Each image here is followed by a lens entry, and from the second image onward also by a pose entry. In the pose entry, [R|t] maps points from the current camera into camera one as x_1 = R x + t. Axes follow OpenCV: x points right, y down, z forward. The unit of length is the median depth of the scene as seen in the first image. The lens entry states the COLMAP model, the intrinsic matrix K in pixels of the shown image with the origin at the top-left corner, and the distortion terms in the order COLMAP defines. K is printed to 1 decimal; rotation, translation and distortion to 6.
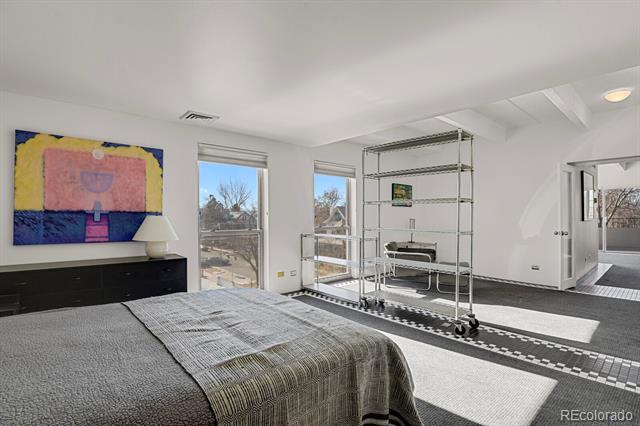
lens RADIAL K [[314.4, 0, 324.2], [0, 314.4, 217.1], [0, 0, 1]] dist [-0.024313, 0.000106]
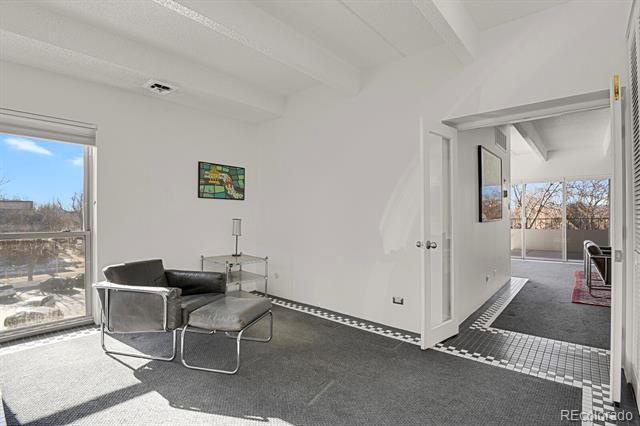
lens RADIAL K [[316.6, 0, 320.0], [0, 316.6, 213.0], [0, 0, 1]] dist [-0.002451, -0.000318]
pose [[0.989729, 0.009131, 0.142664, 0.354346], [-0.008357, 0.999947, -0.006018, -0.002970], [-0.142712, 0.004764, 0.989753, 0.336591]]
